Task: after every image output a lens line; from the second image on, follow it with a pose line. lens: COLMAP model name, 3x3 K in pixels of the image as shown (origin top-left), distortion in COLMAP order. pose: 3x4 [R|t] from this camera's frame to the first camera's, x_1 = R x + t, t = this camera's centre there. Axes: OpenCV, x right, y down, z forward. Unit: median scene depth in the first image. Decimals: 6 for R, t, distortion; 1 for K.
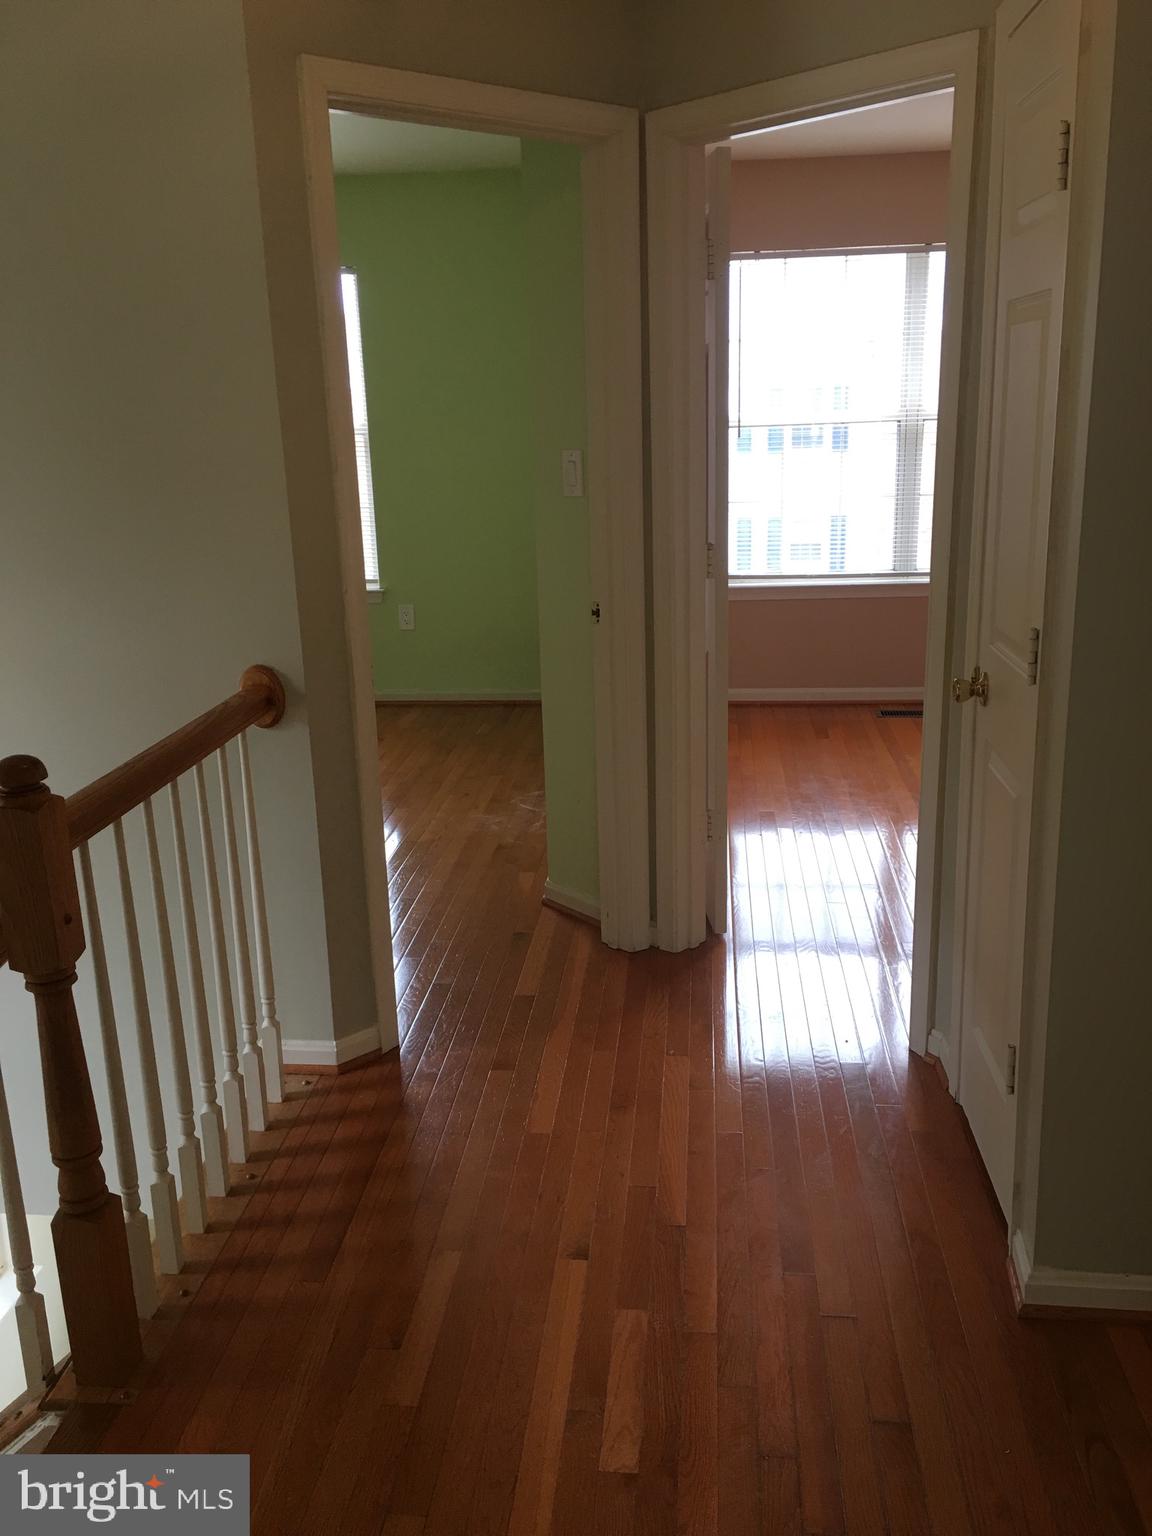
lens RADIAL K [[1306.9, 0, 581.8], [0, 1306.9, 763.9], [0, 0, 1]] dist [0.084391, -0.104929]
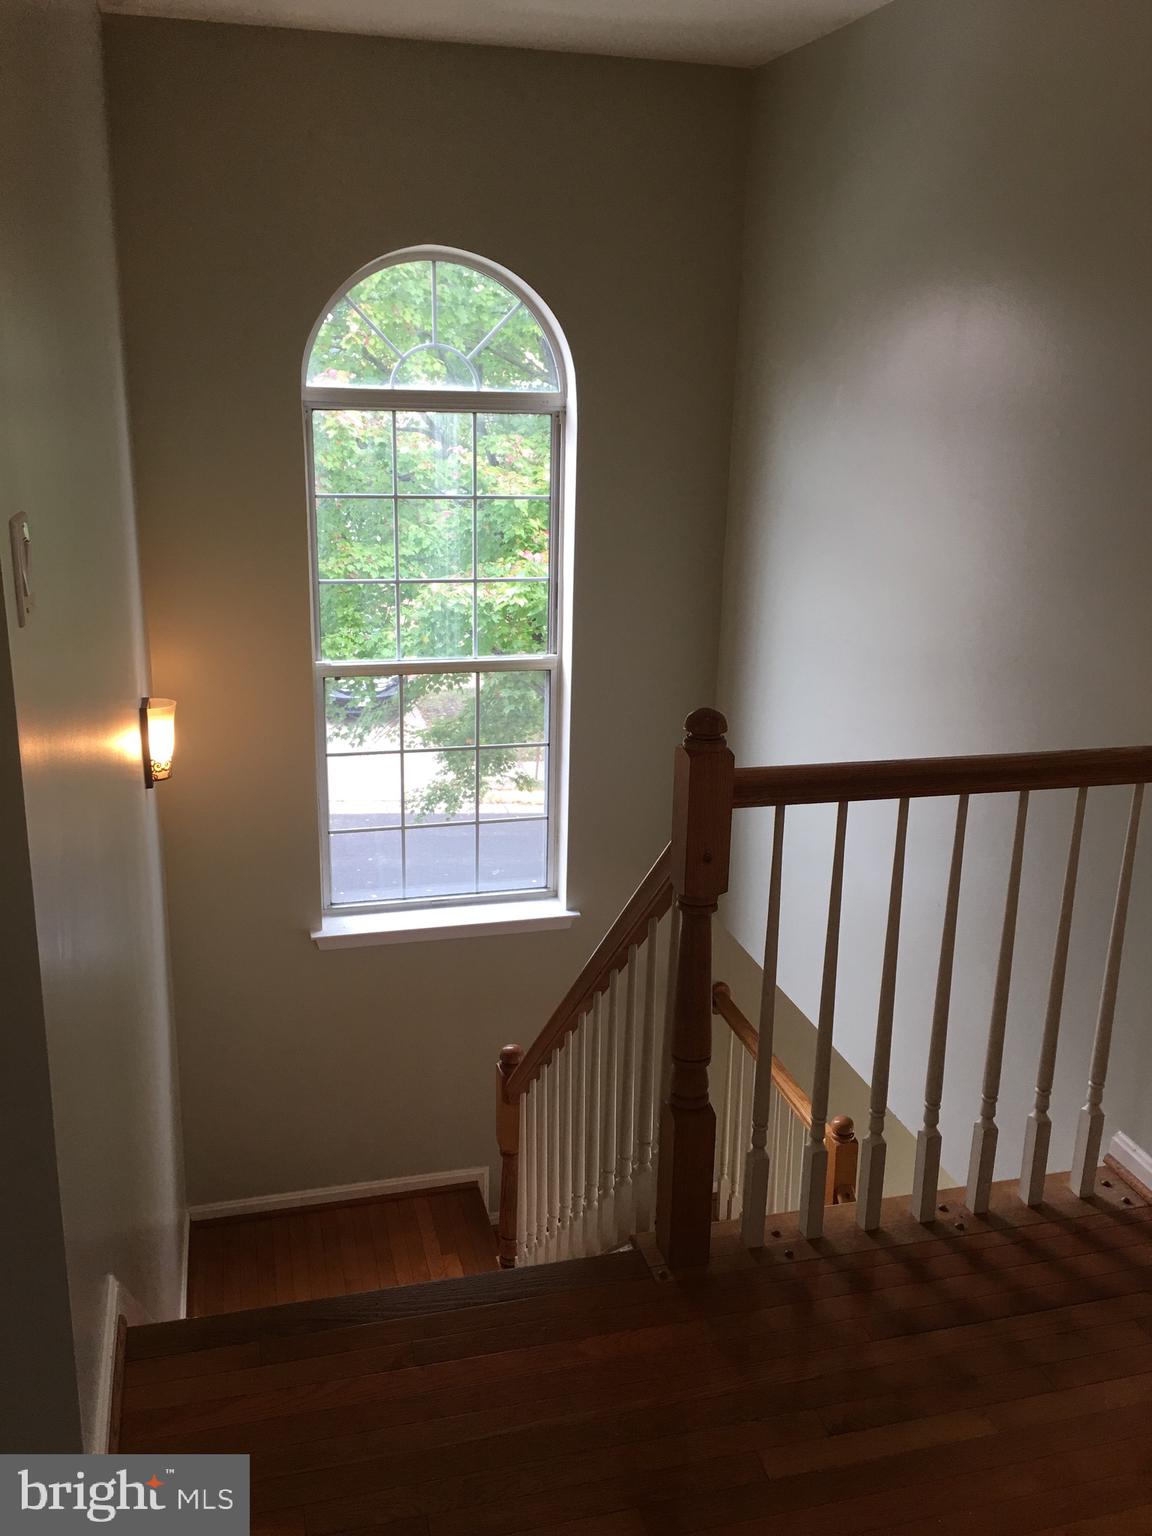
lens RADIAL K [[1306.9, 0, 581.8], [0, 1306.9, 763.9], [0, 0, 1]] dist [0.084391, -0.104929]
pose [[0.342632, 0.290113, -0.893553, 0.430257], [-0.279588, 0.939518, 0.197829, -0.116042], [0.896902, 0.182044, 0.403021, 0.336830]]
